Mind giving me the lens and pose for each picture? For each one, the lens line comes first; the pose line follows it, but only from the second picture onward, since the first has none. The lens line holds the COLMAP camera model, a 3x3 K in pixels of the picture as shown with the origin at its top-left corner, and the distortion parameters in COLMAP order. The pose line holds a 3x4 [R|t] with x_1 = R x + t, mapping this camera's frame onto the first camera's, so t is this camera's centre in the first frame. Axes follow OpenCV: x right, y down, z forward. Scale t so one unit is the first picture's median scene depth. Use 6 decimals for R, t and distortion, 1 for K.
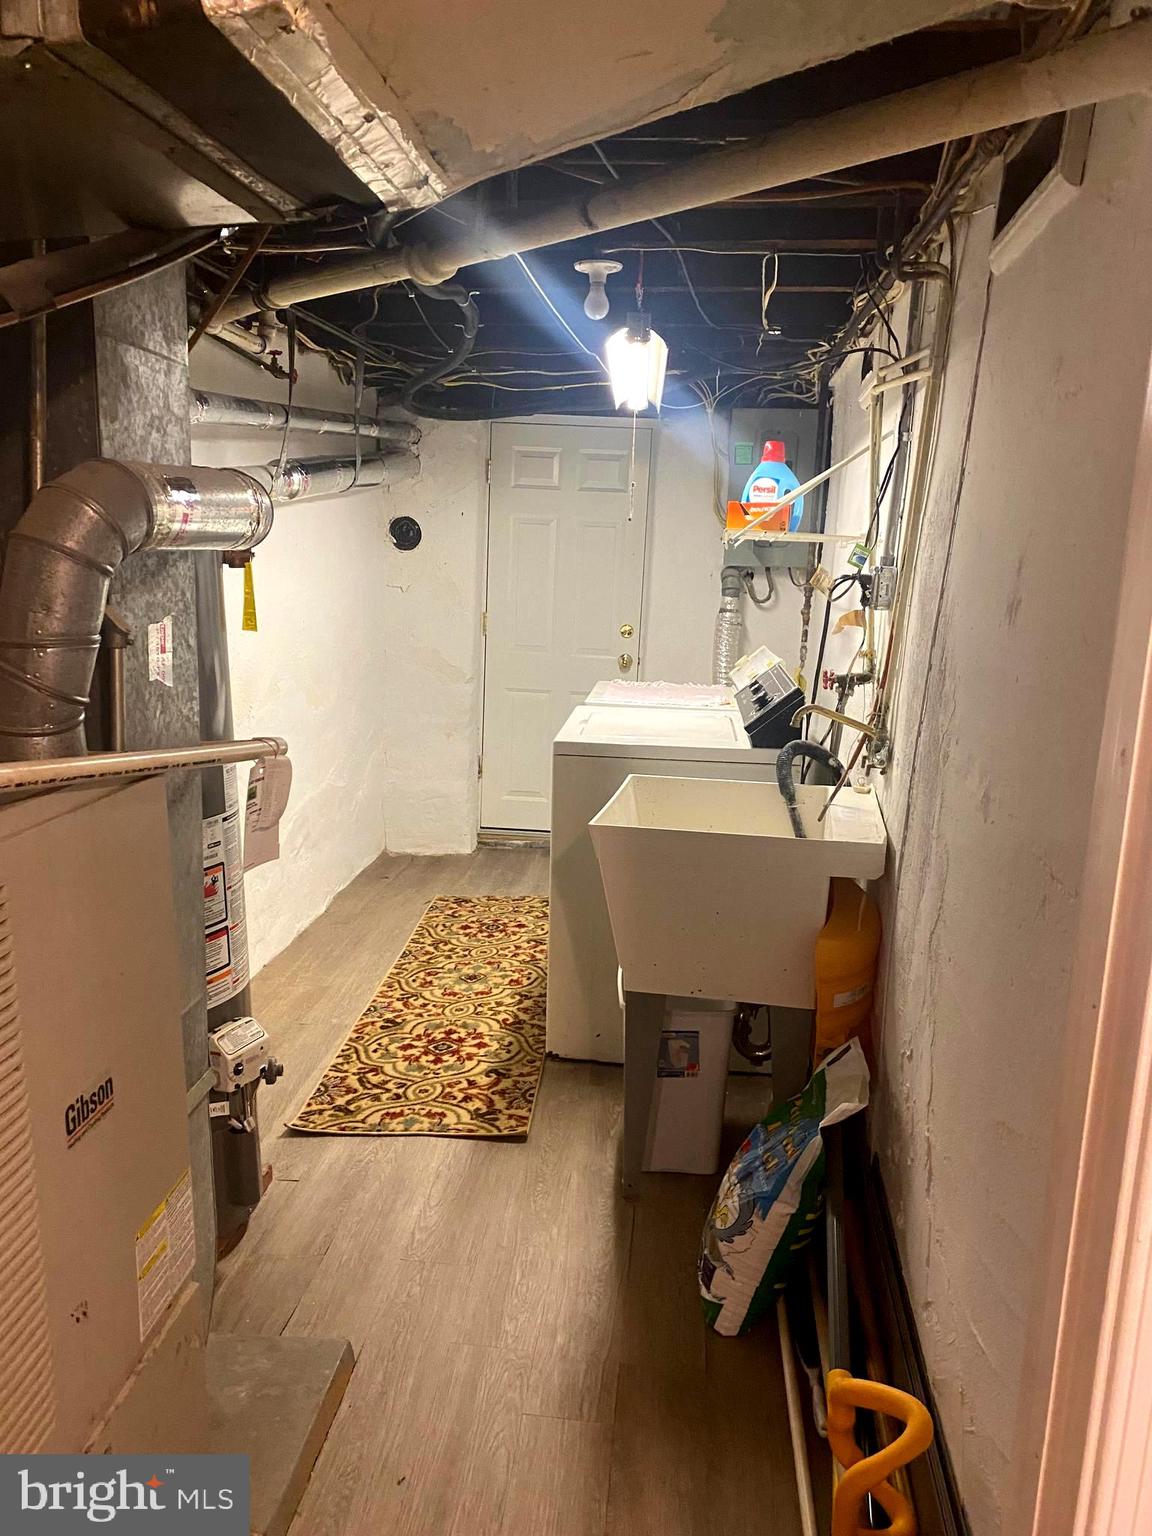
lens RADIAL K [[1155.3, 0, 578.4], [0, 1155.3, 770.6], [0, 0, 1]] dist [0.013177, -0.031176]
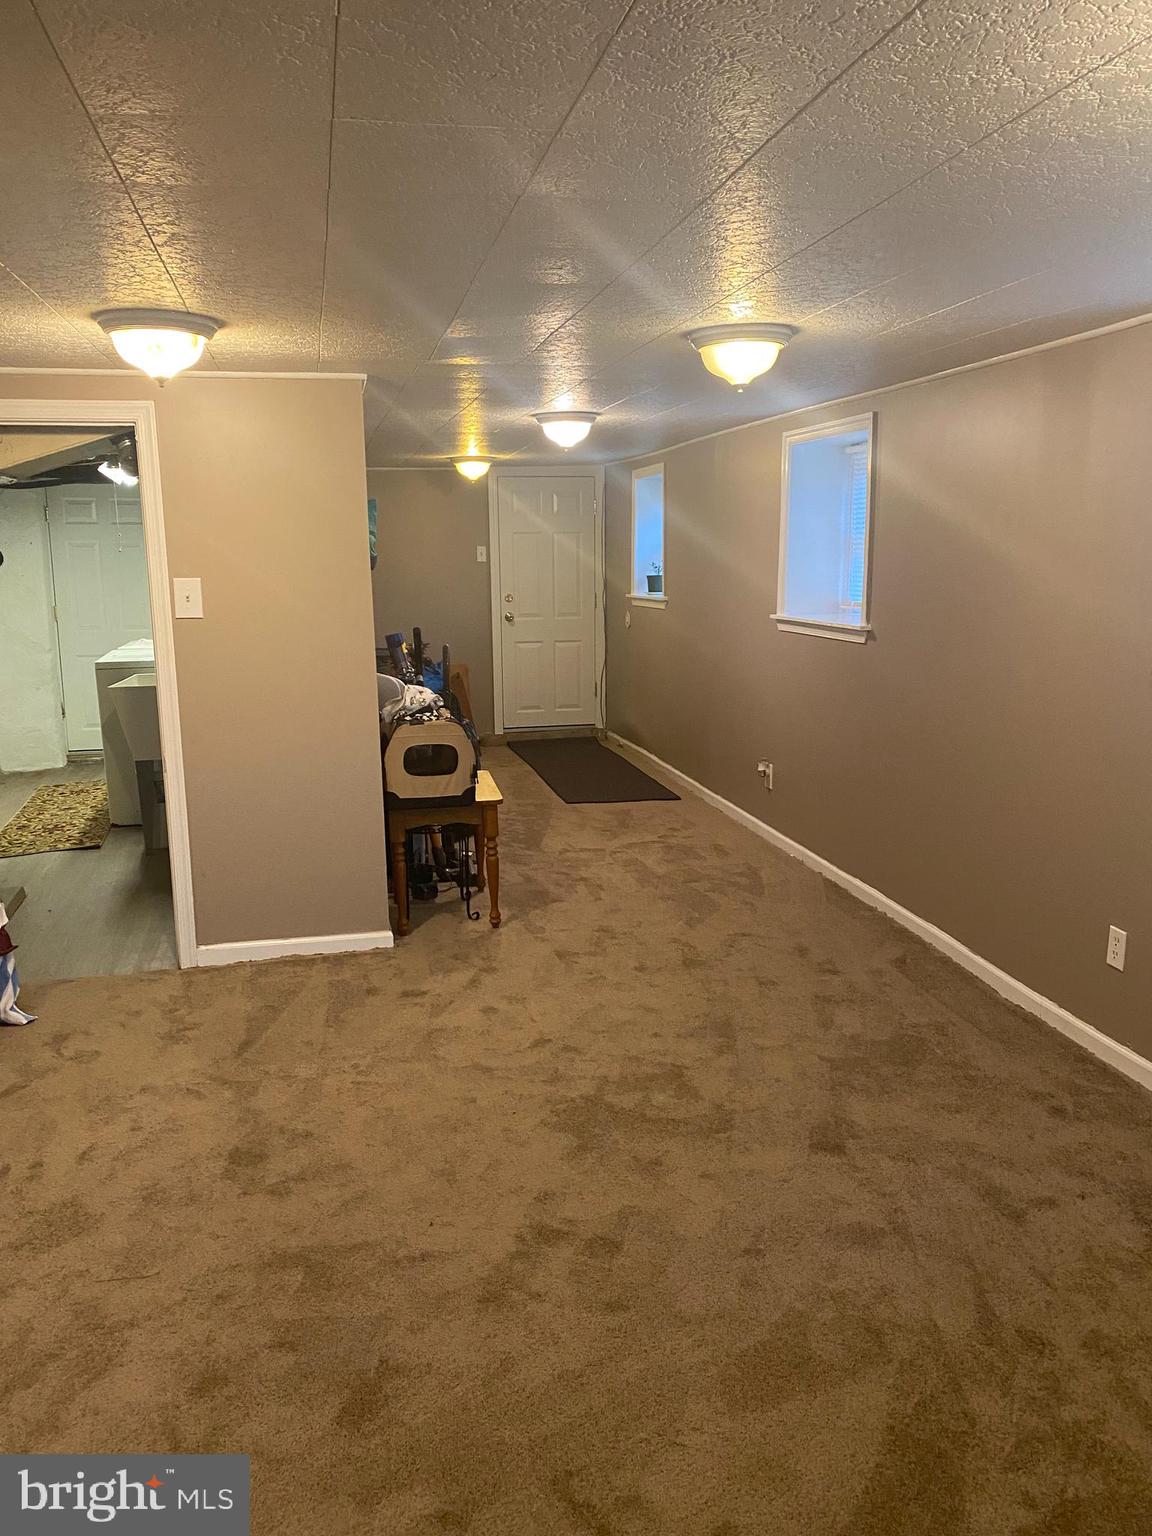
lens RADIAL K [[1155.3, 0, 572.9], [0, 1155.3, 767.7], [0, 0, 1]] dist [0.013177, -0.031176]
pose [[0.944114, -0.107253, 0.311681, 0.085086], [0.105505, 0.994164, 0.022518, 0.144681], [-0.312277, 0.011624, 0.949920, -0.850560]]
